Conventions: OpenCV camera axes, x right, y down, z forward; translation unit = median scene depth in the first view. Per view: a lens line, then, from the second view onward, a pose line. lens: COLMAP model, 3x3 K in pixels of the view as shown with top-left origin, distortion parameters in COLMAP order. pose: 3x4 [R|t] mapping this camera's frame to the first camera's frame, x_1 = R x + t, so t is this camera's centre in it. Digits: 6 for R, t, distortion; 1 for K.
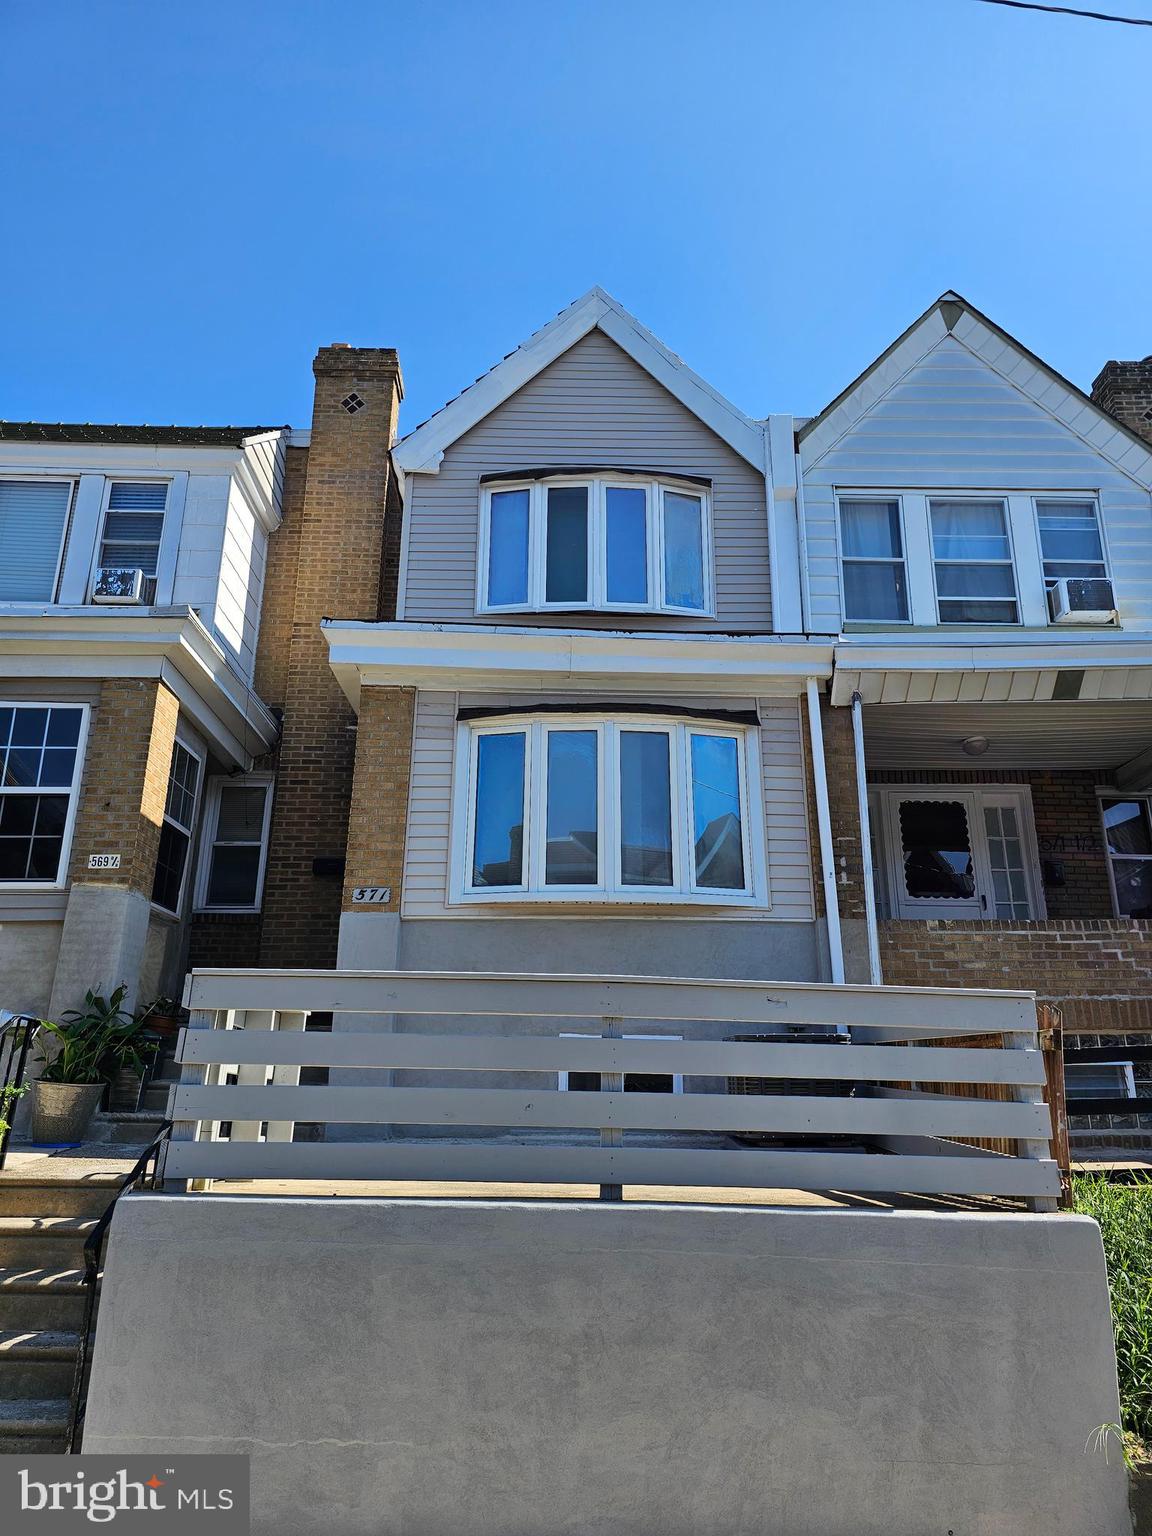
lens RADIAL K [[1040.6, 0, 576.0], [0, 1040.6, 768.0], [0, 0, 1]] dist [0.051310, -0.044799]
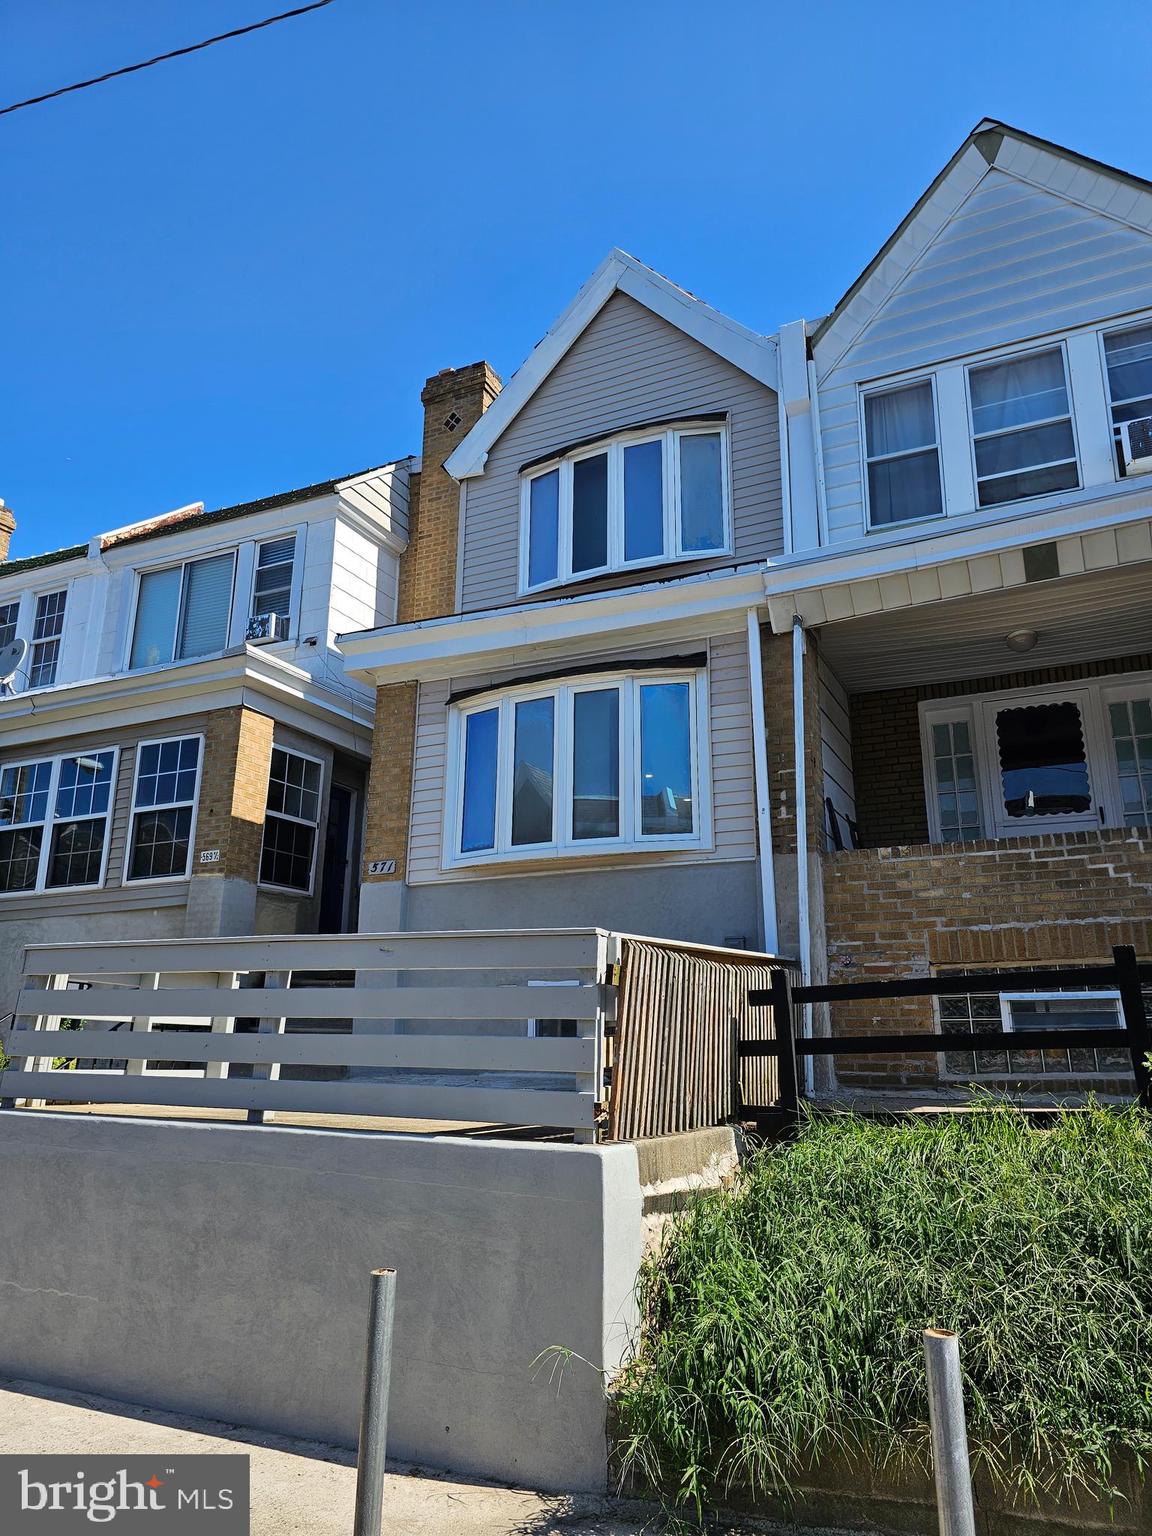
lens RADIAL K [[1032.8, 0, 574.3], [0, 1032.8, 757.4], [0, 0, 1]] dist [0.063926, -0.062844]
pose [[0.894176, -0.120815, -0.431108, 0.480757], [0.136308, 0.990653, 0.005097, 0.022914], [0.426462, -0.063321, 0.902286, 0.056785]]
